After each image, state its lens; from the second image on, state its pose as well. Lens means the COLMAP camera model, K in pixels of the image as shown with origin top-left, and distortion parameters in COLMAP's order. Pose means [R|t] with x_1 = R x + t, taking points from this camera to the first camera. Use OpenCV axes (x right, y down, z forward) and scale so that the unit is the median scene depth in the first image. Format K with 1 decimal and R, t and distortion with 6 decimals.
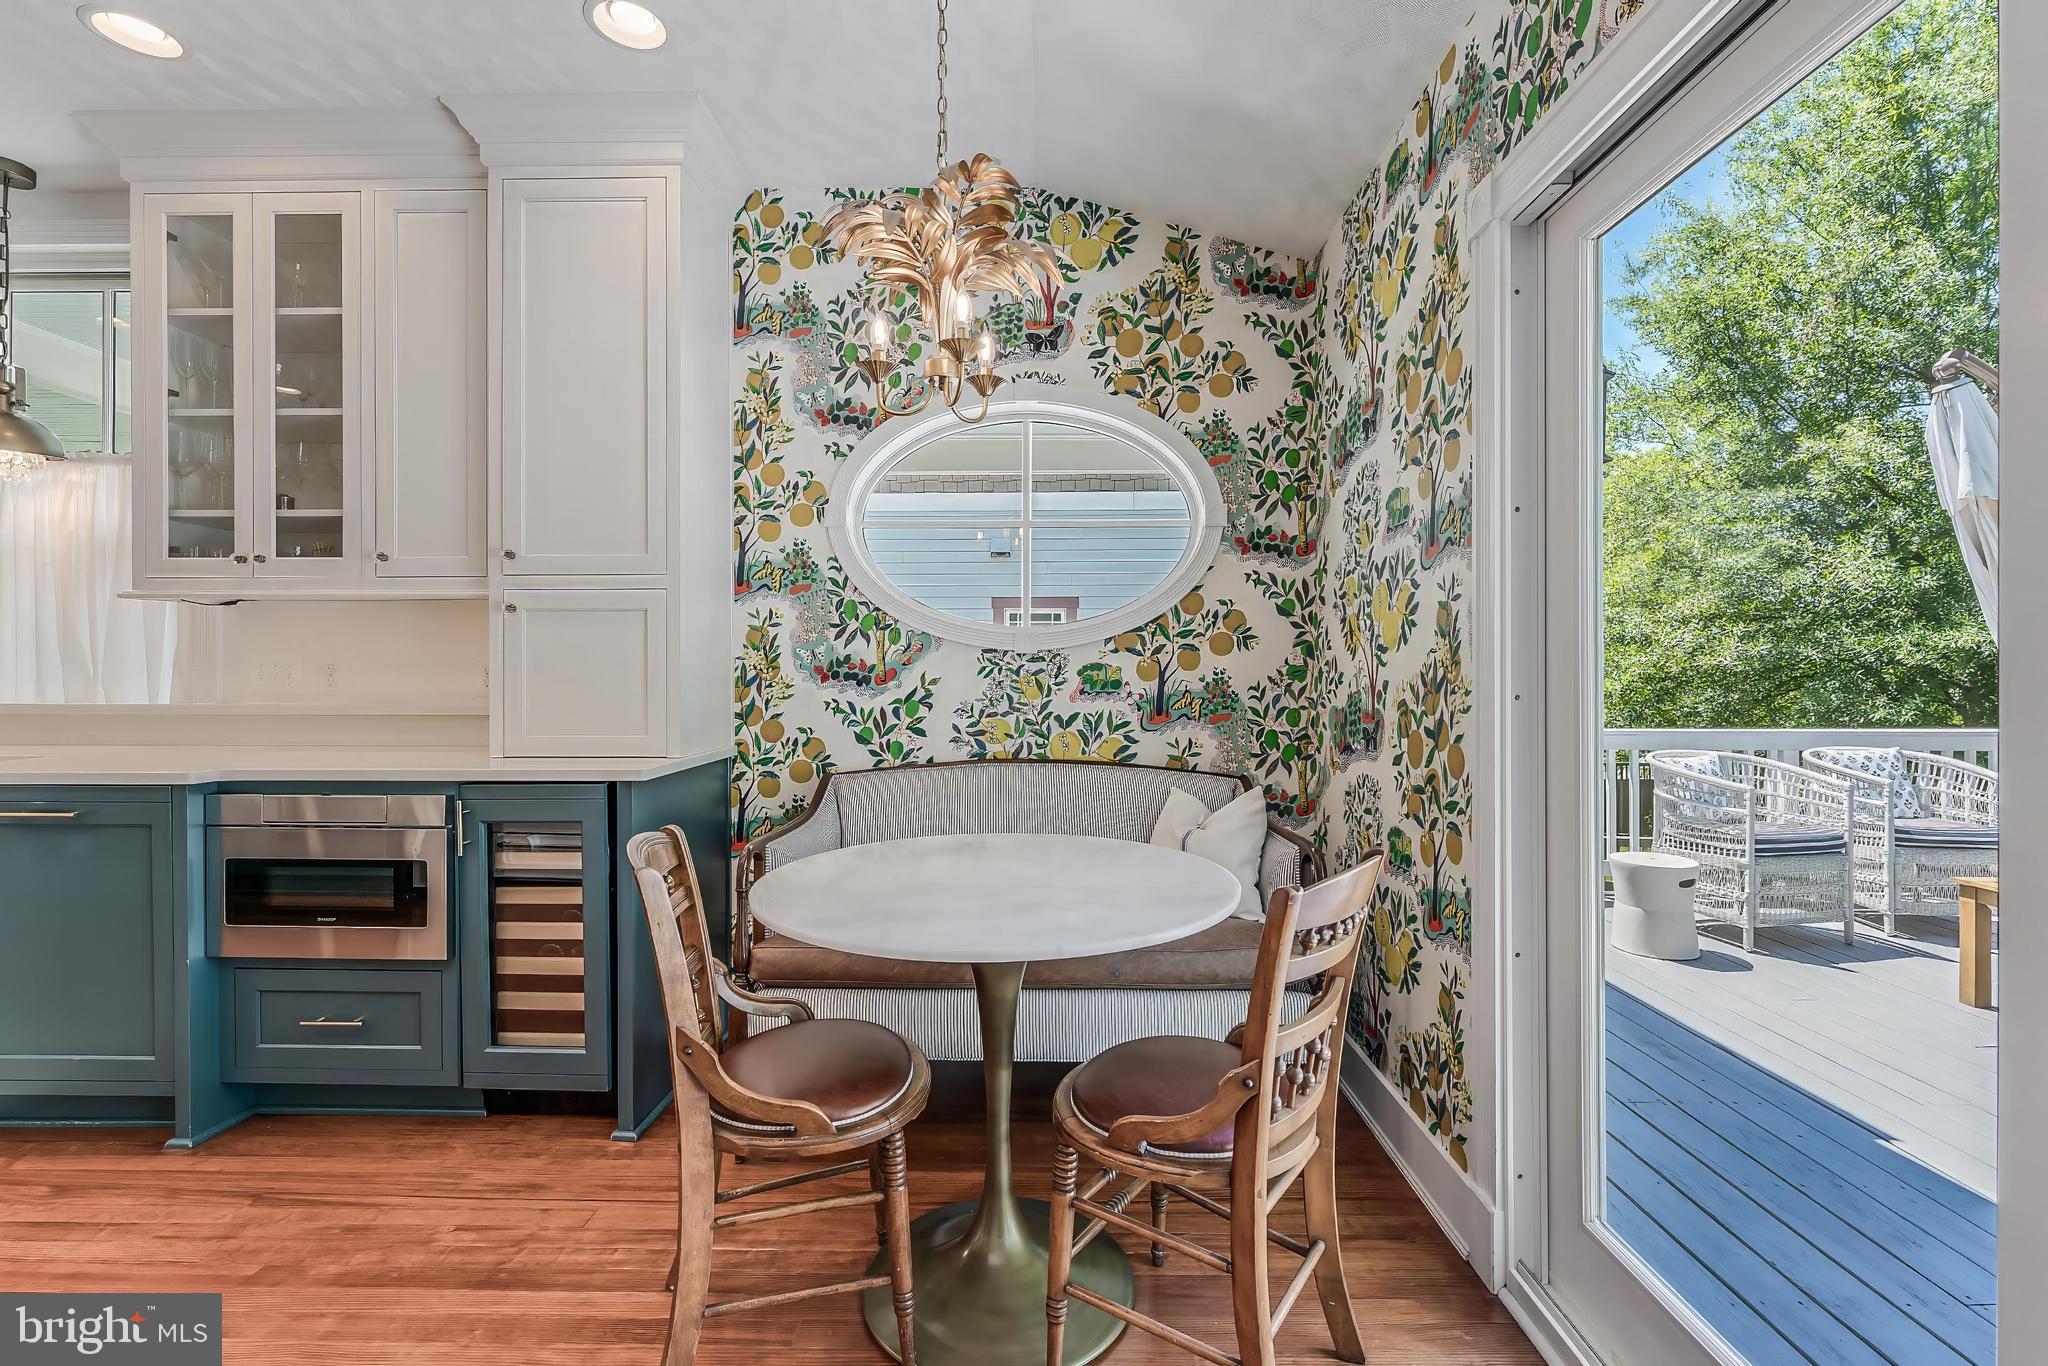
lens RADIAL K [[897.5, 0, 1053.3], [0, 897.5, 672.8], [0, 0, 1]] dist [0.003834, -0.002491]
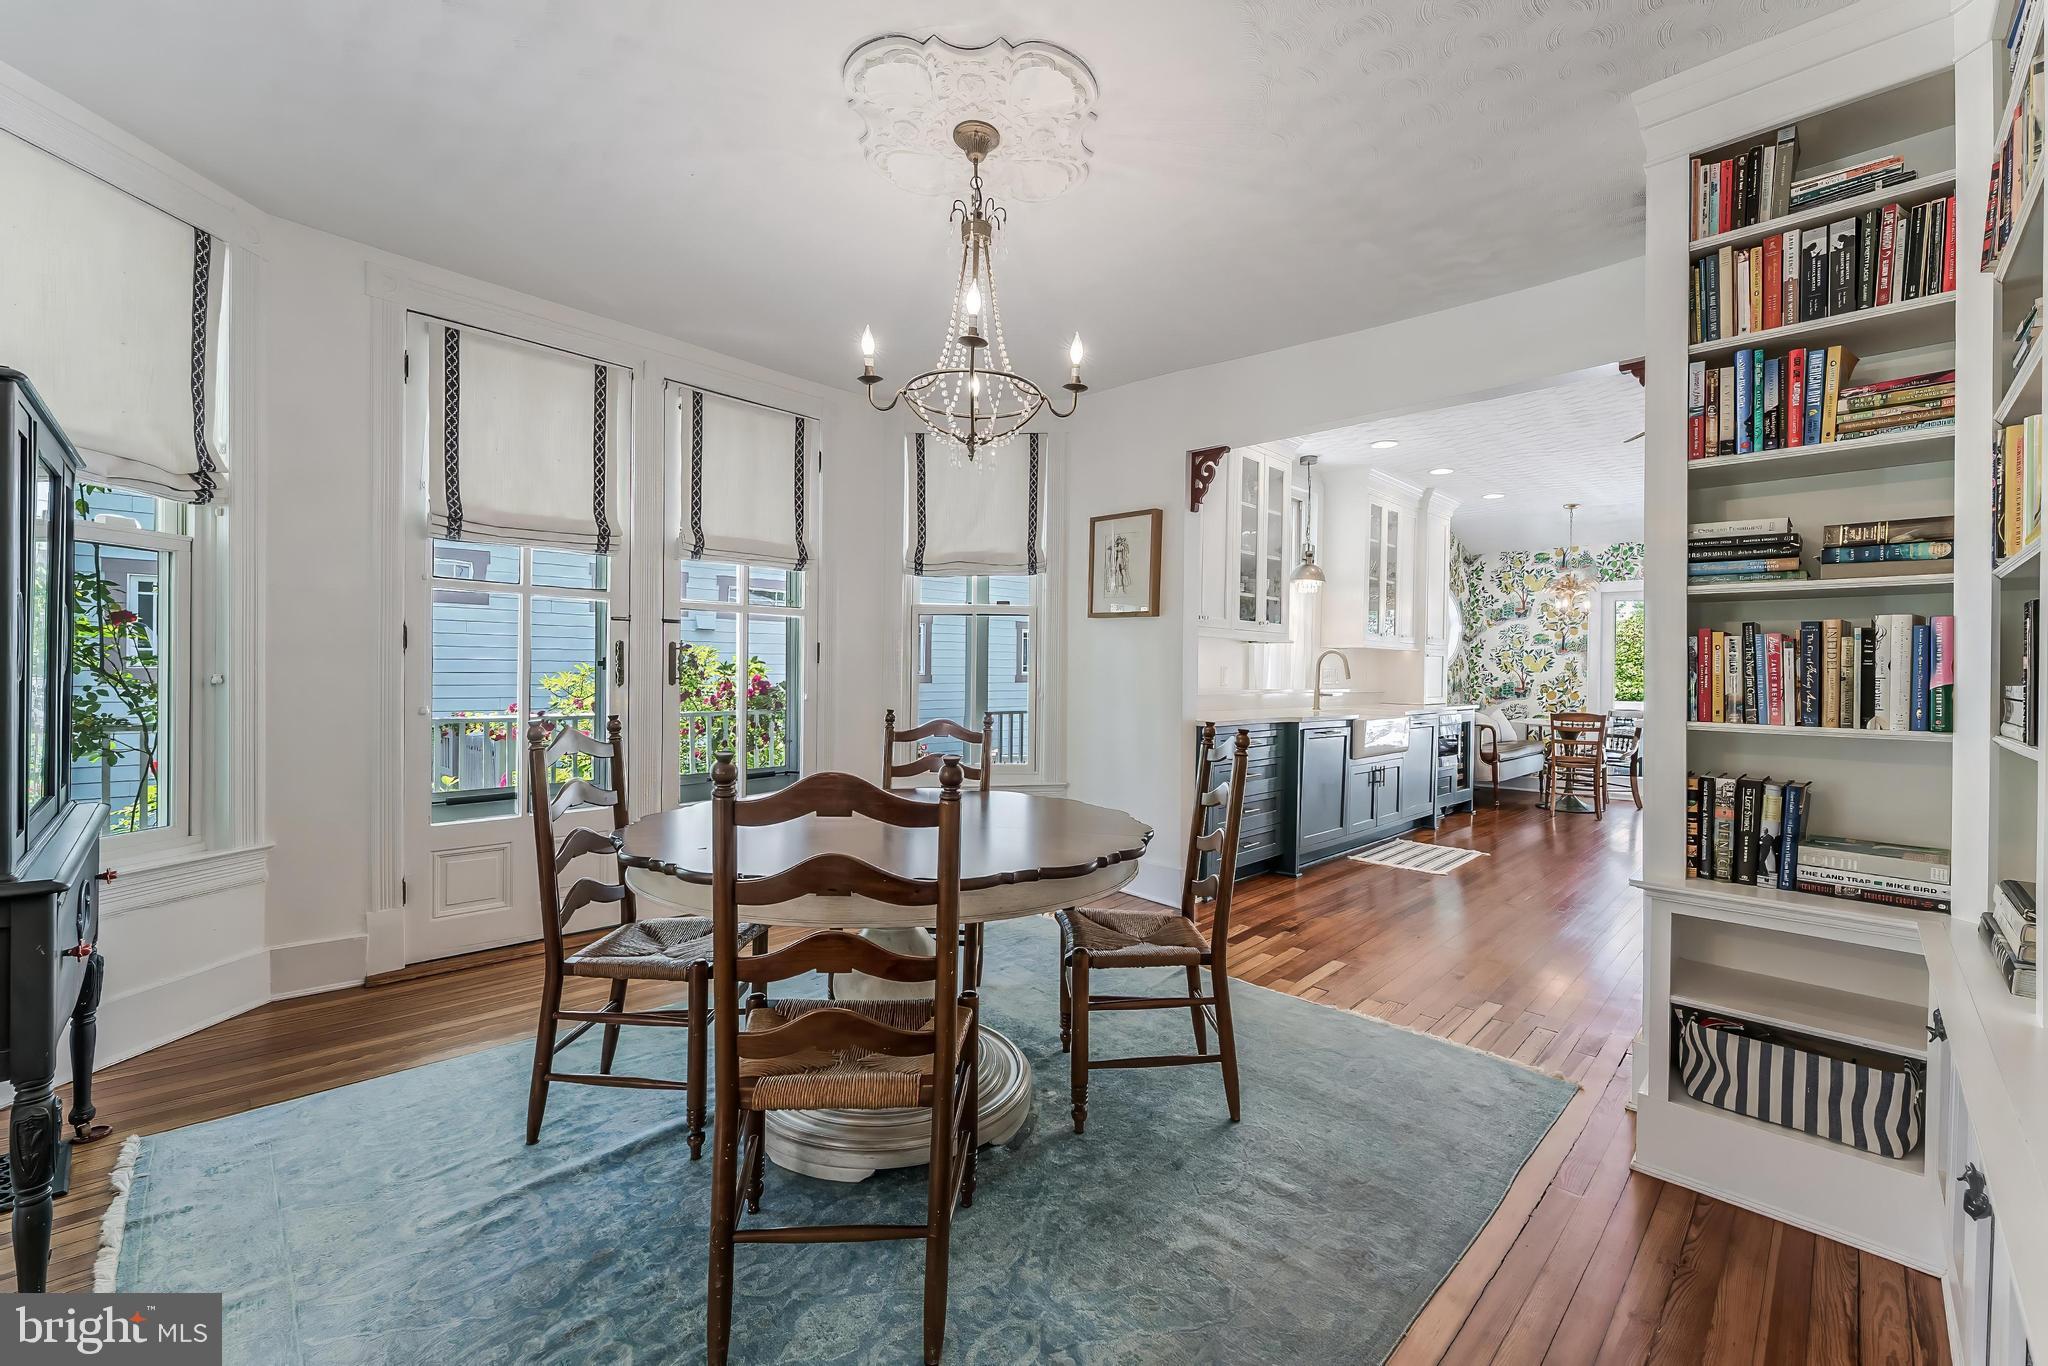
lens RADIAL K [[834.0, 0, 1029.2], [0, 834.0, 677.8], [0, 0, 1]] dist [0.003038, -0.001268]
pose [[0.696779, 0.001419, 0.717285, -3.106759], [-0.009382, 0.999931, 0.007135, -0.004592], [-0.717225, -0.011701, 0.696744, 0.002964]]
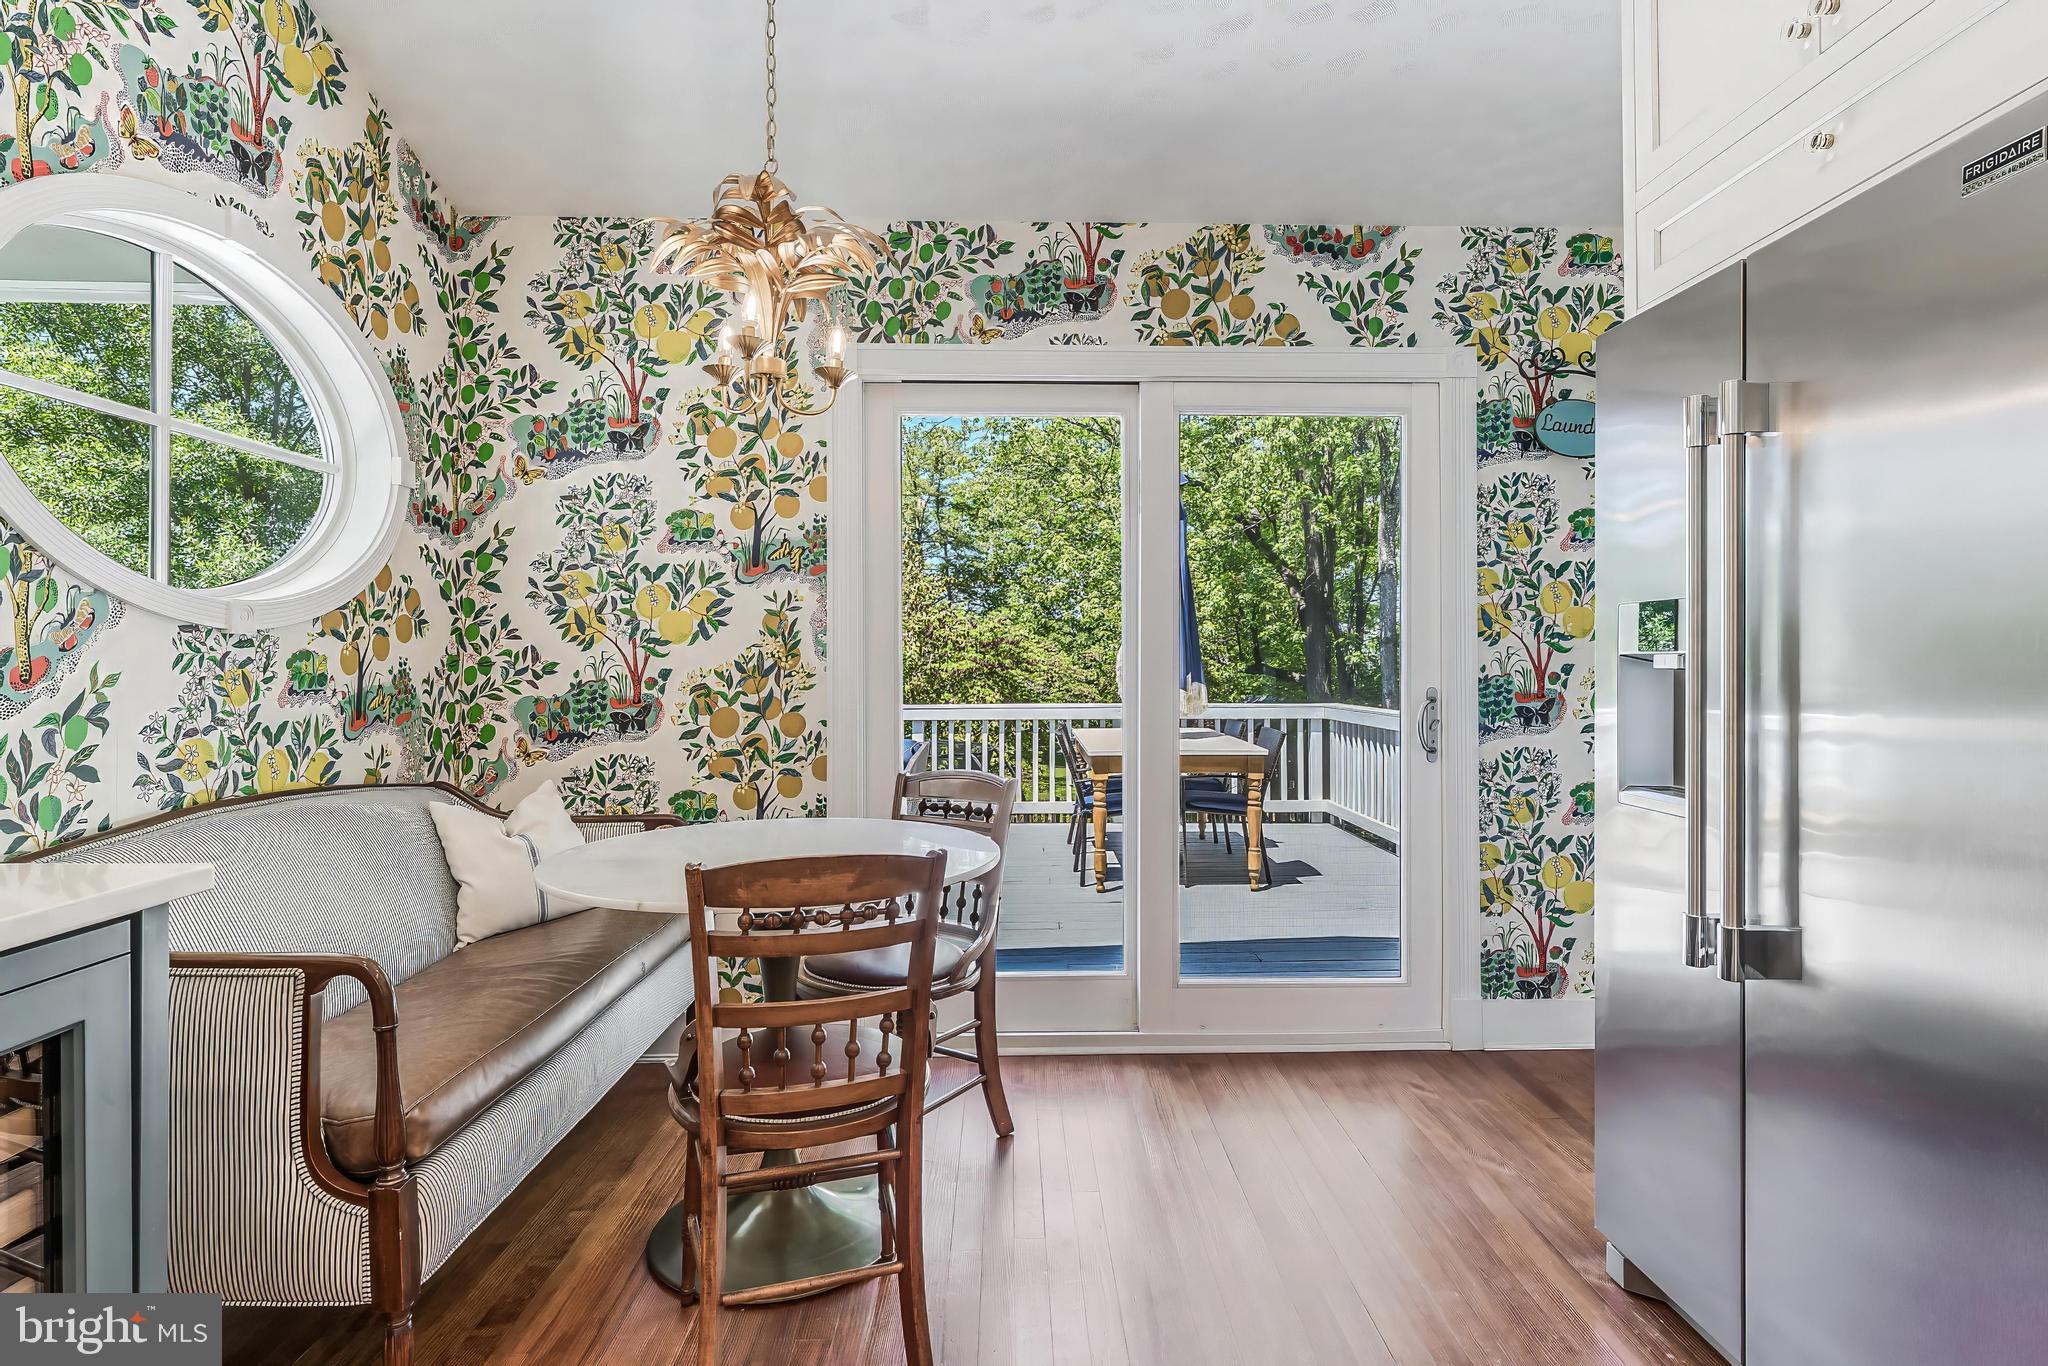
lens RADIAL K [[1058.6, 0, 1043.7], [0, 1058.6, 656.2], [0, 0, 1]] dist [-0.003845, -0.001007]
pose [[-0.048700, 0.003627, 0.998807, -0.819120], [0.004113, 0.999986, -0.003431, -0.000788], [-0.998805, 0.003941, -0.048714, 0.456551]]
